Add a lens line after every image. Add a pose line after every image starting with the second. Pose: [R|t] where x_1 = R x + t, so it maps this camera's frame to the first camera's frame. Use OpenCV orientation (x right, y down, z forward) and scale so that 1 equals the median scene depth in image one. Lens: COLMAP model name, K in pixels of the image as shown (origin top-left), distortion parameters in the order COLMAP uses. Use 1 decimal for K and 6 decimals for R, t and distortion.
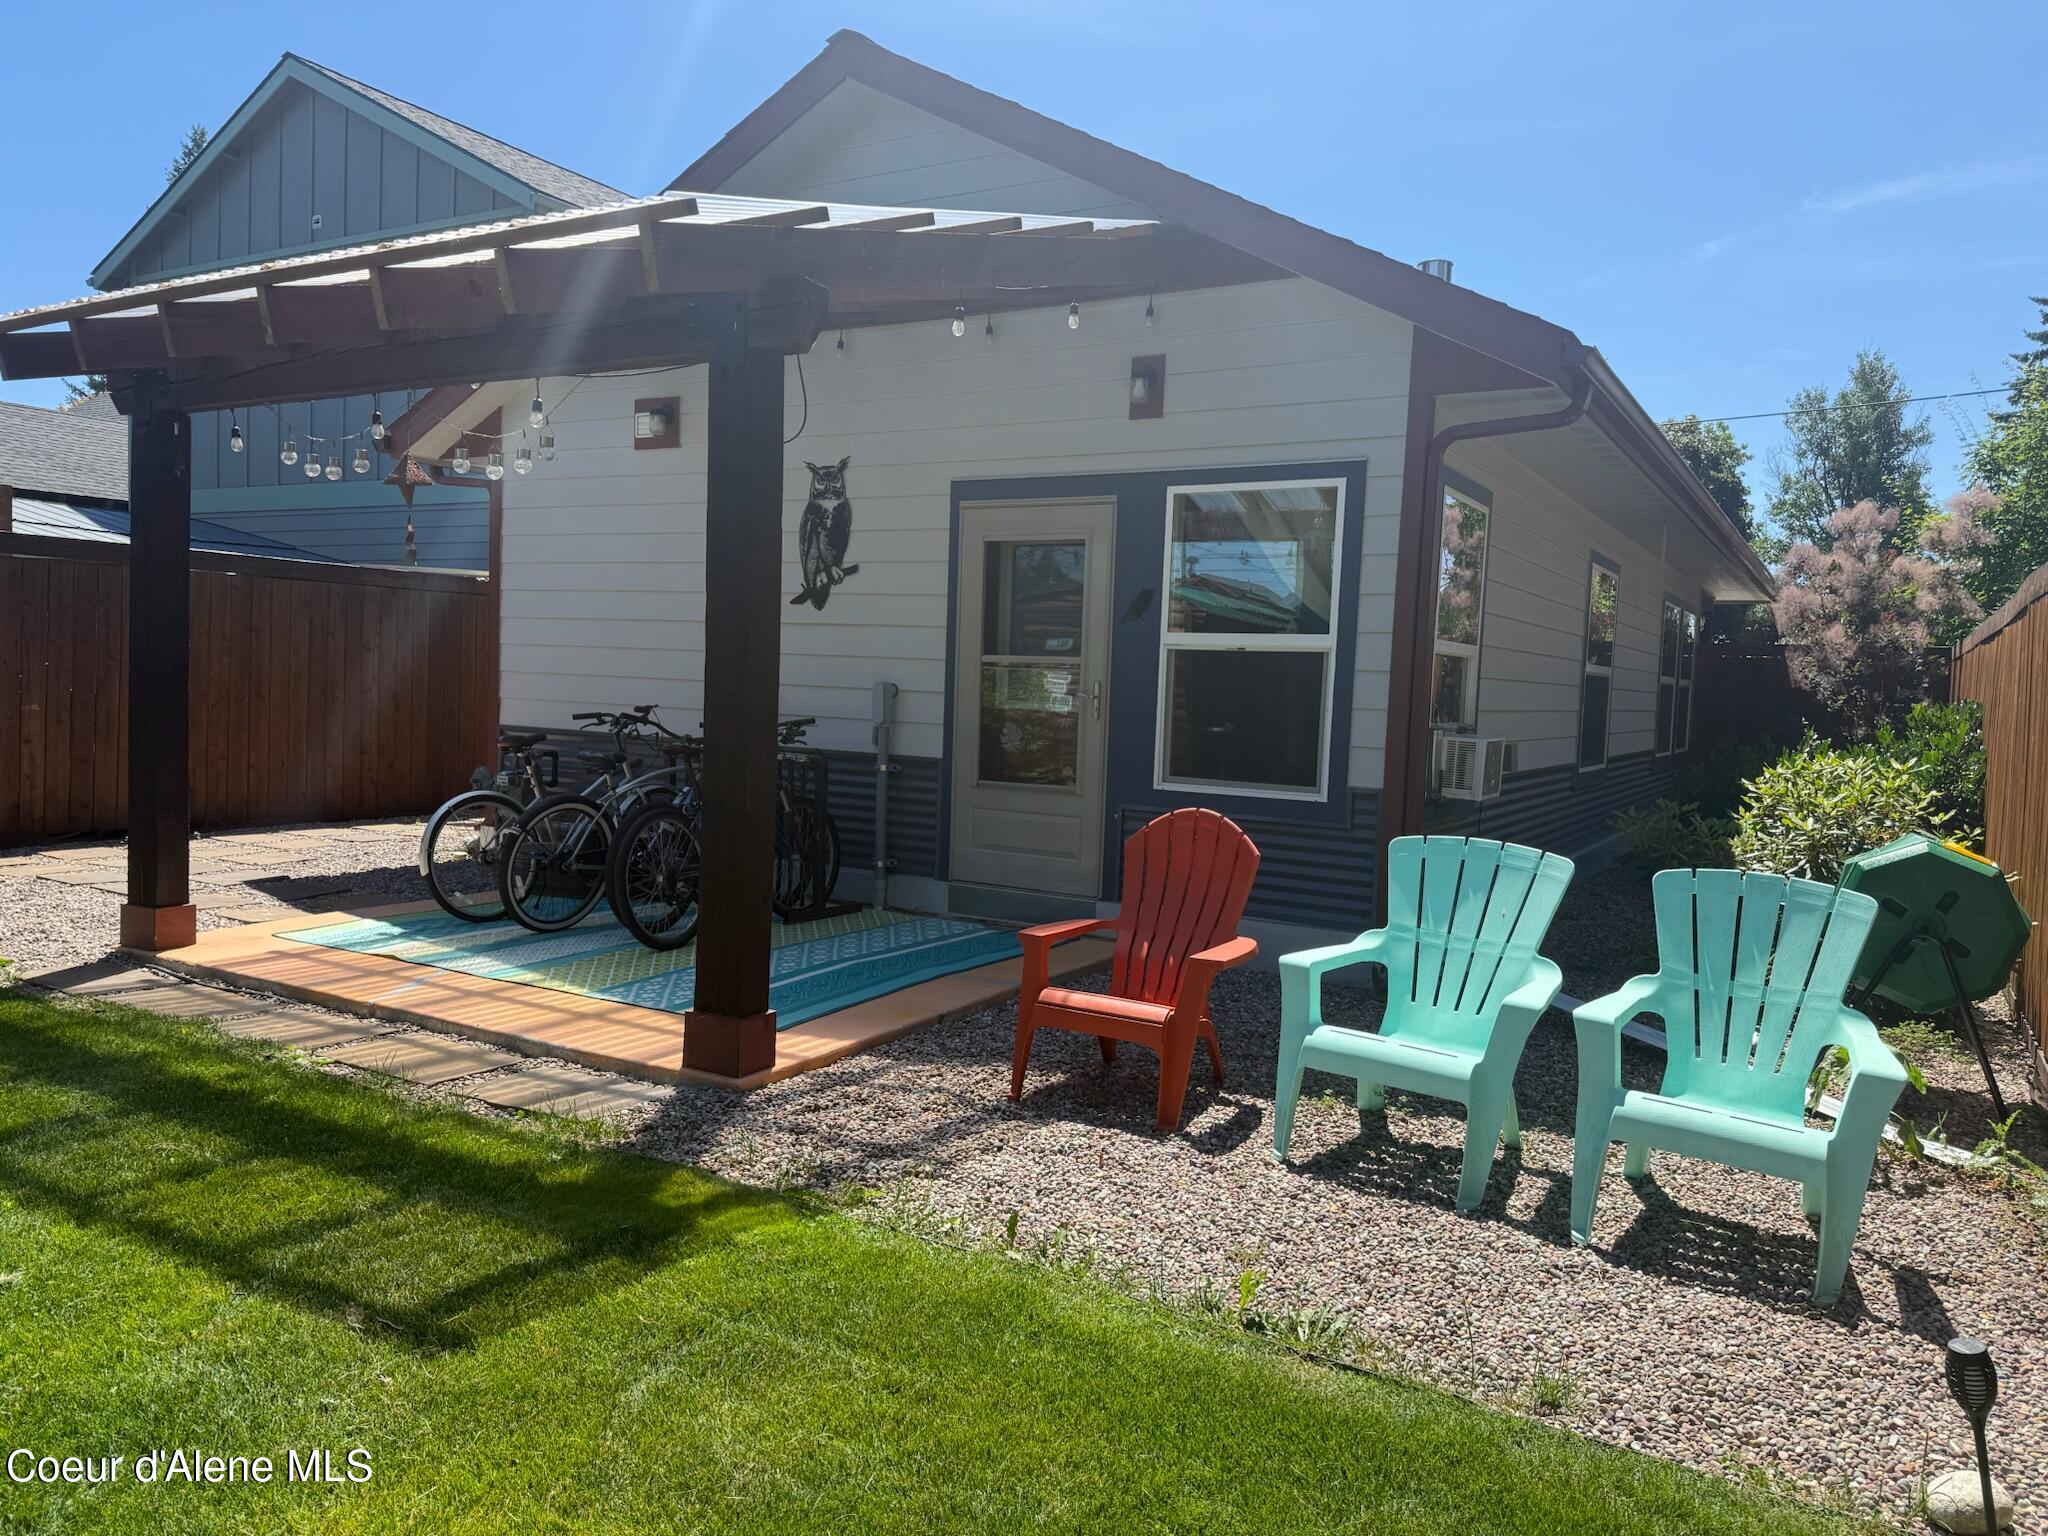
lens RADIAL K [[1449.8, 0, 1024.0], [0, 1449.8, 768.0], [0, 0, 1]] dist [-0.001008, 0.000598]
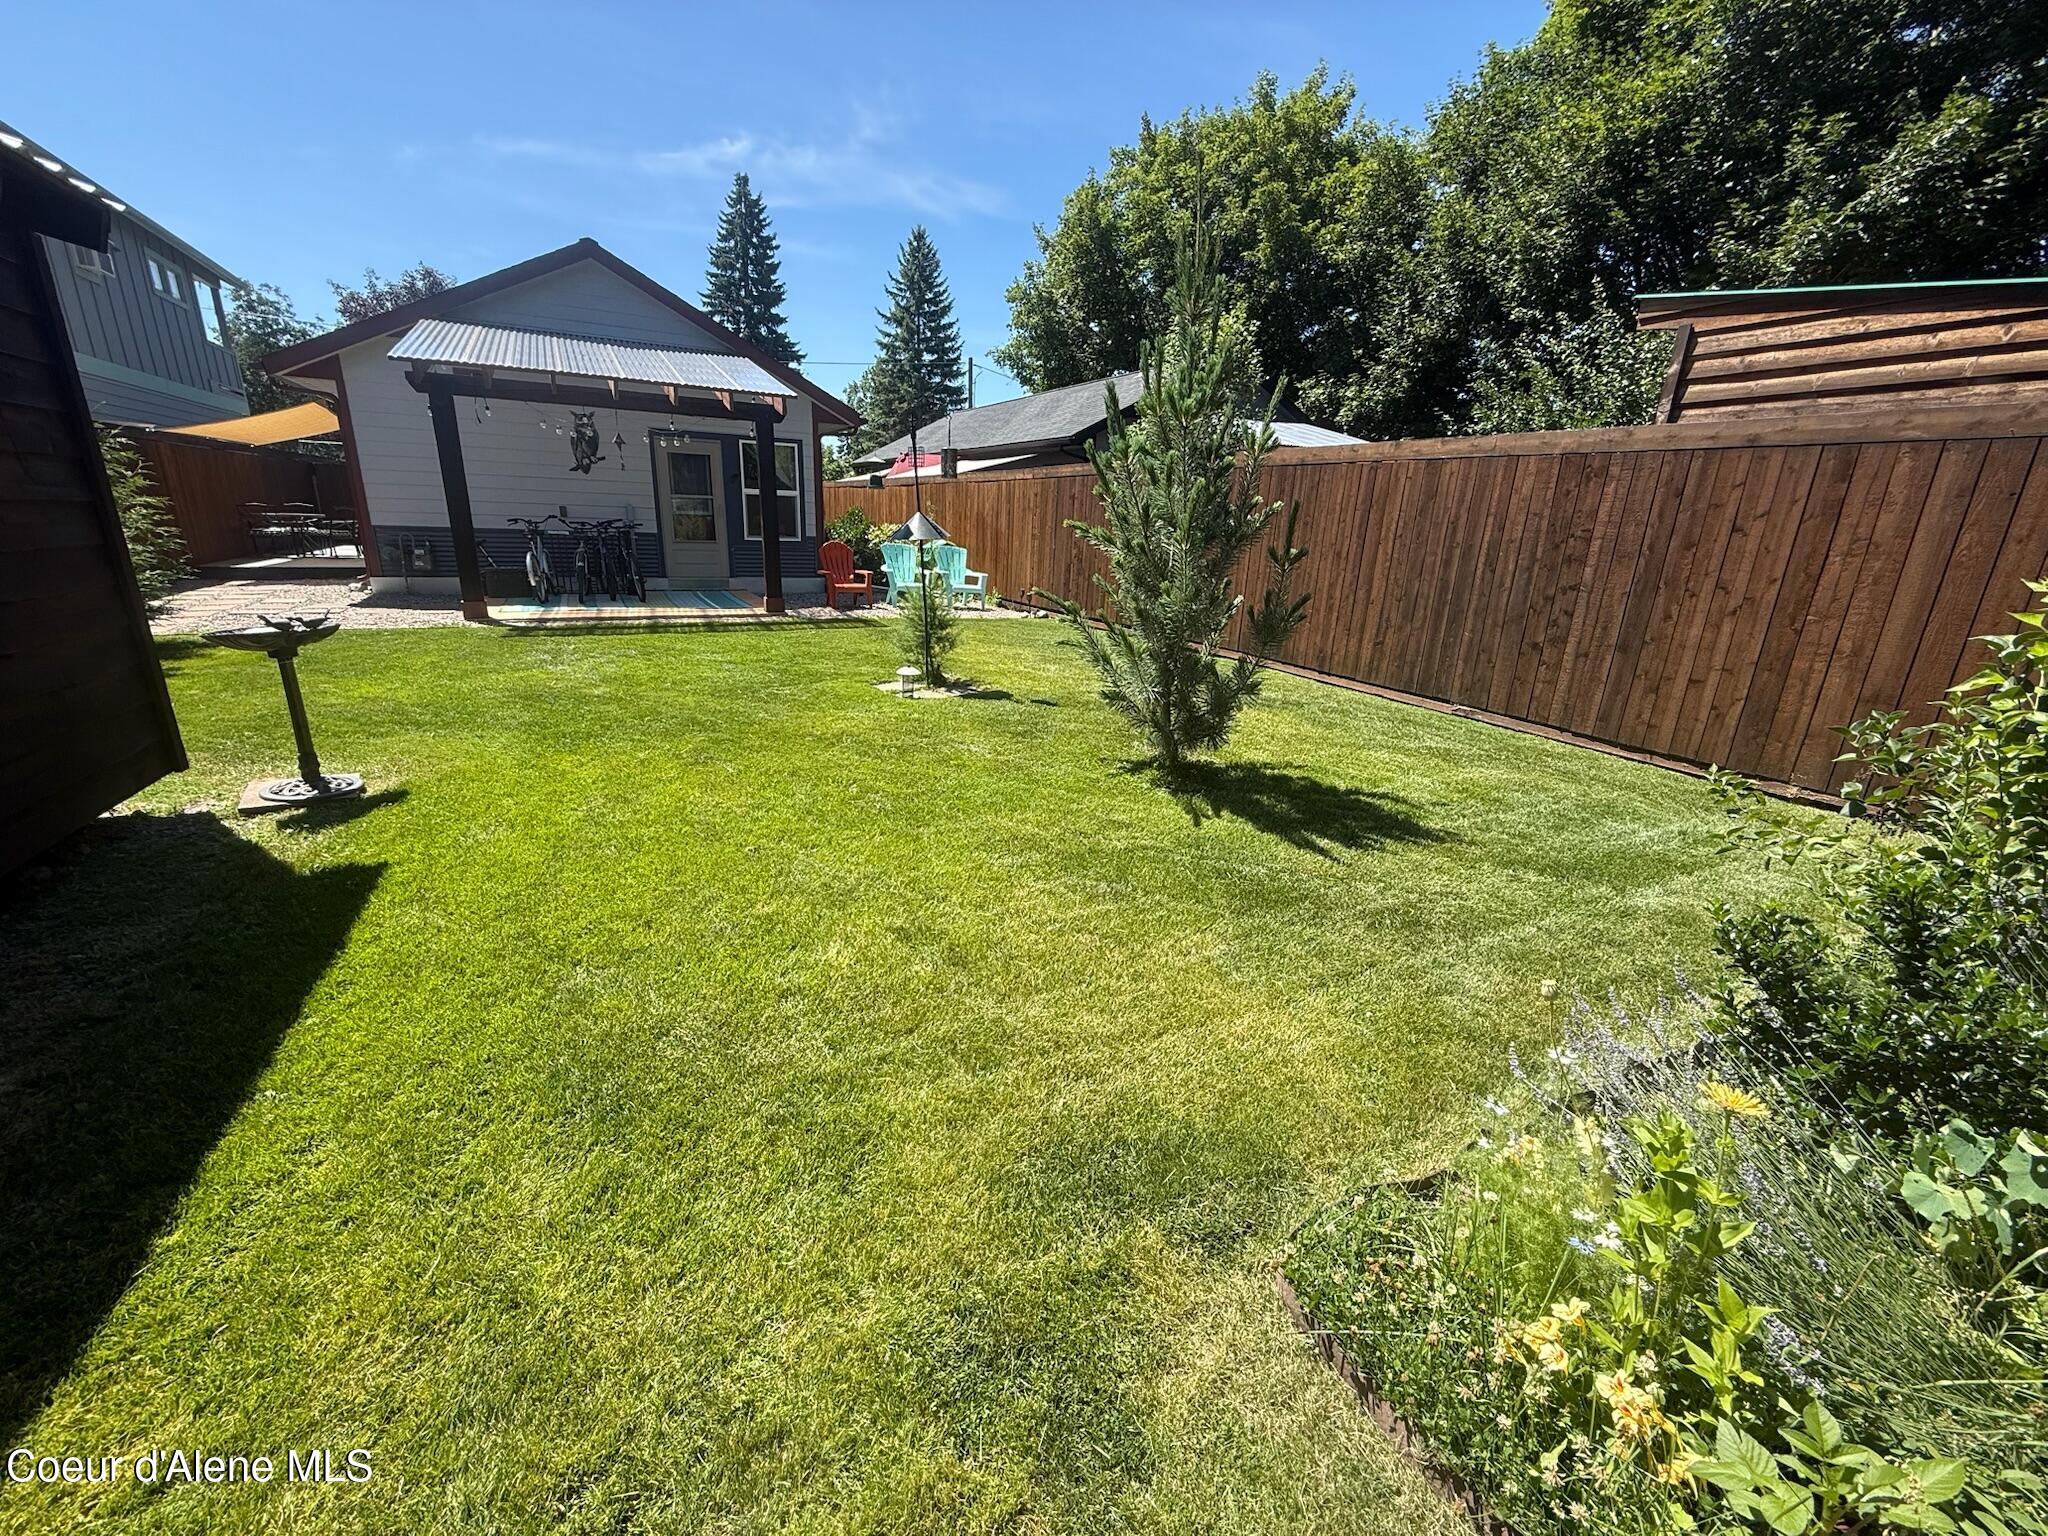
lens RADIAL K [[836.6, 0, 1020.2], [0, 836.6, 778.3], [0, 0, 1]] dist [-0.000252, -0.000022]
pose [[0.542265, -0.267612, 0.796450, -1.055234], [0.032809, 0.953942, 0.298191, -0.013502], [-0.839567, -0.135568, 0.526069, -0.484928]]
